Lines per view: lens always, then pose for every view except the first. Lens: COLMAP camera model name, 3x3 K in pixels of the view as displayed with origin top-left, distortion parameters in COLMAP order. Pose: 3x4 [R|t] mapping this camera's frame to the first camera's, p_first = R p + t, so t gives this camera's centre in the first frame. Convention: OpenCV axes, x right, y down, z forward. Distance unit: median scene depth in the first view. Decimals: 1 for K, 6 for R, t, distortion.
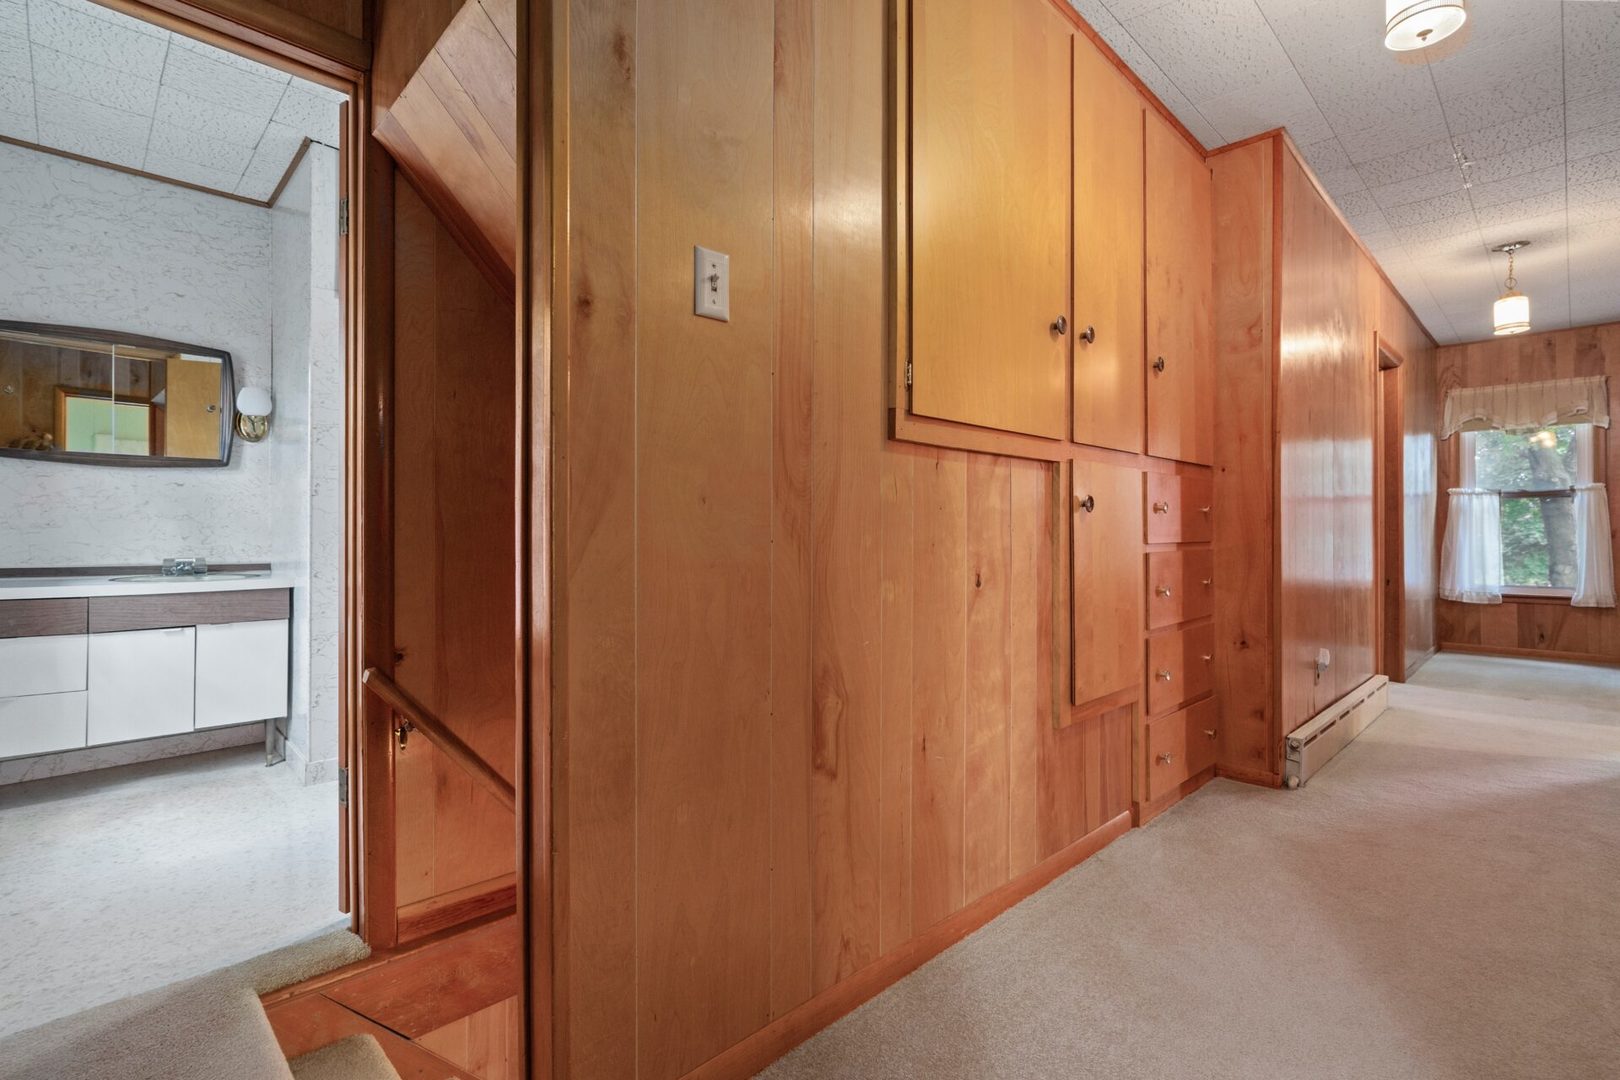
lens RADIAL K [[743.0, 0, 789.2], [0, 743.0, 542.9], [0, 0, 1]] dist [-0.003675, 0.000002]
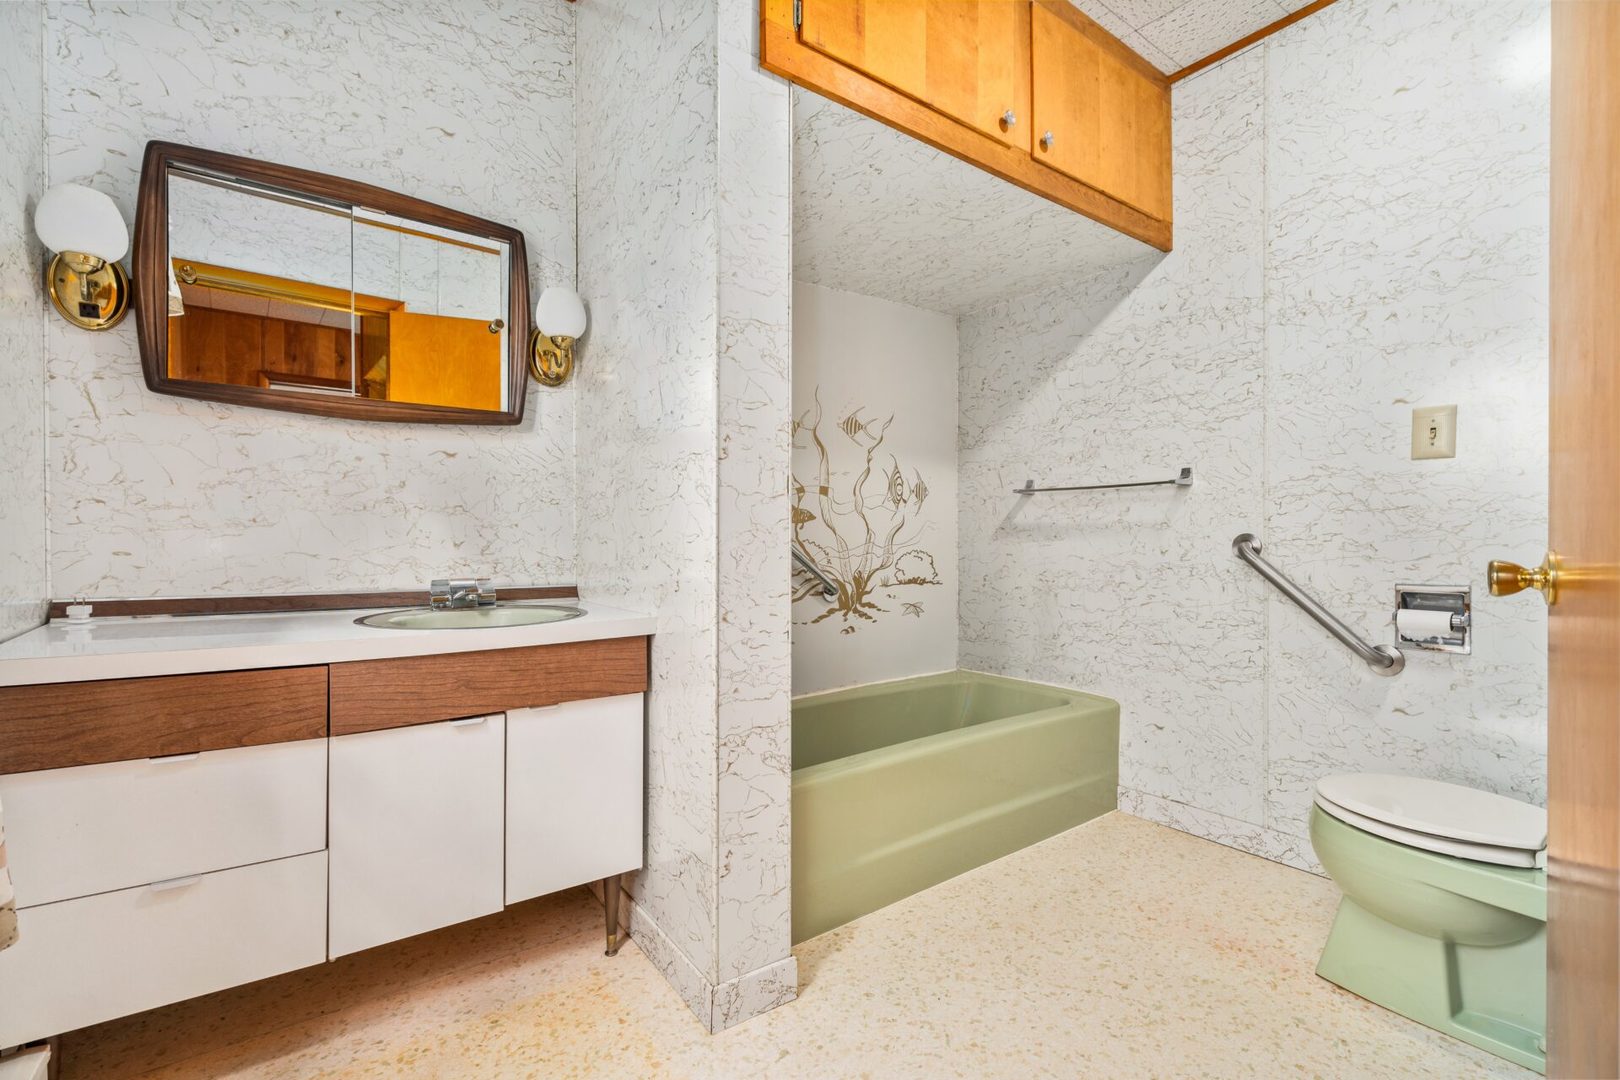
lens RADIAL K [[741.5, 0, 811.3], [0, 741.5, 560.8], [0, 0, 1]] dist [-0.005750, 0.001009]
pose [[0.990220, 0.000892, -0.139514, -0.470909], [0.000976, 0.999911, 0.013321, -0.001282], [0.139514, -0.013327, 0.990130, 0.470148]]
